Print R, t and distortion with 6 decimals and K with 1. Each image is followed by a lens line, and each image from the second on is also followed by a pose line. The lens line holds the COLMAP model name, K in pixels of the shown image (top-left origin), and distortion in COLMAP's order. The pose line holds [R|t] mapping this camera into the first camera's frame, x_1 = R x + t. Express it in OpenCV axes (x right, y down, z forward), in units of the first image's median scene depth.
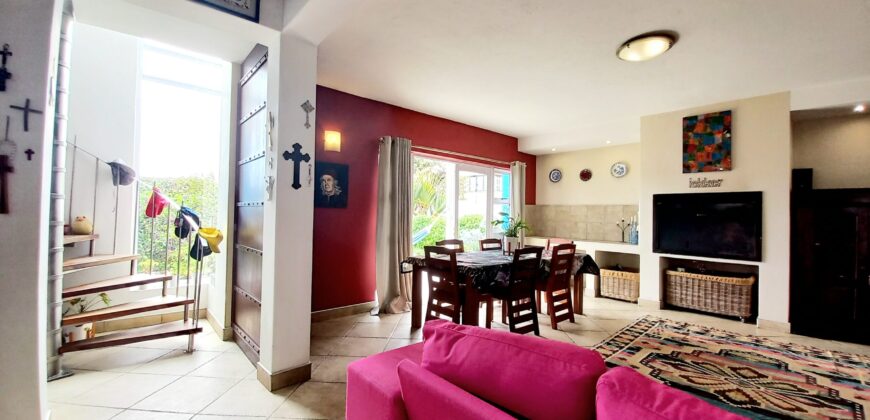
lens RADIAL K [[343.9, 0, 438.8], [0, 343.9, 210.4], [0, 0, 1]] dist [0.002009, -0.010364]
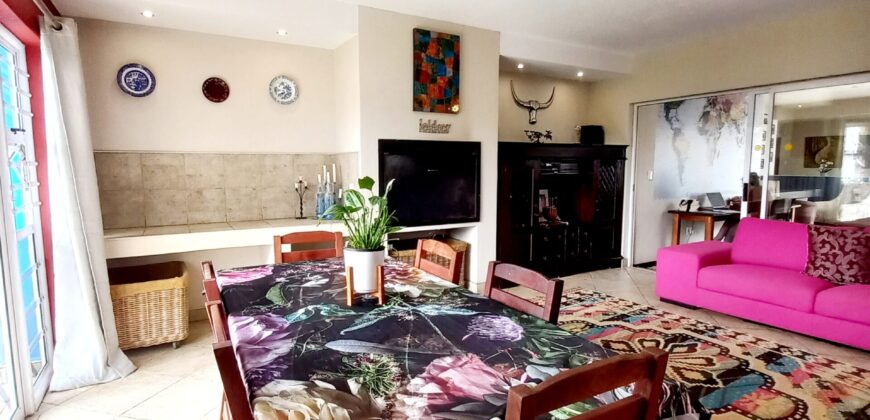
lens RADIAL K [[458.7, 0, 411.3], [0, 458.7, 212.8], [0, 0, 1]] dist [0.000061, 0.000126]
pose [[0.192291, -0.125865, 0.973233, -0.229189], [-0.006140, 0.991567, 0.129450, -0.023945], [-0.981319, -0.030868, 0.189897, 0.833699]]
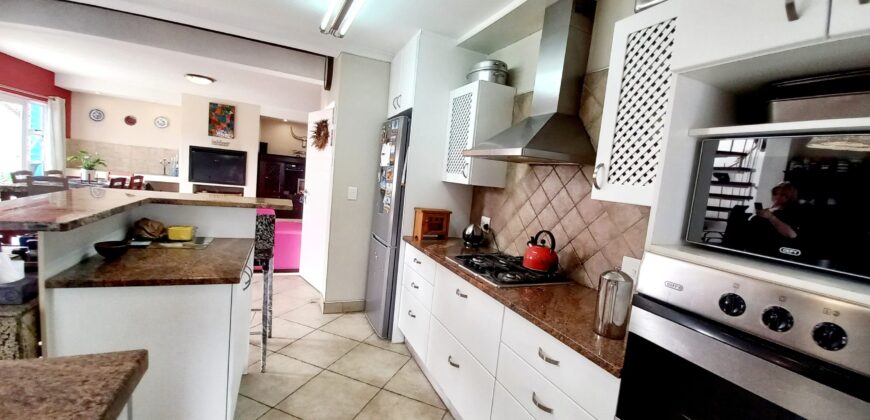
lens RADIAL K [[343.9, 0, 438.8], [0, 343.9, 210.4], [0, 0, 1]] dist [0.002009, -0.010364]
pose [[0.305080, -0.079459, 0.949006, -0.601263], [-0.107302, 0.987299, 0.117160, -0.064188], [-0.946262, -0.137574, 0.292679, -0.649990]]
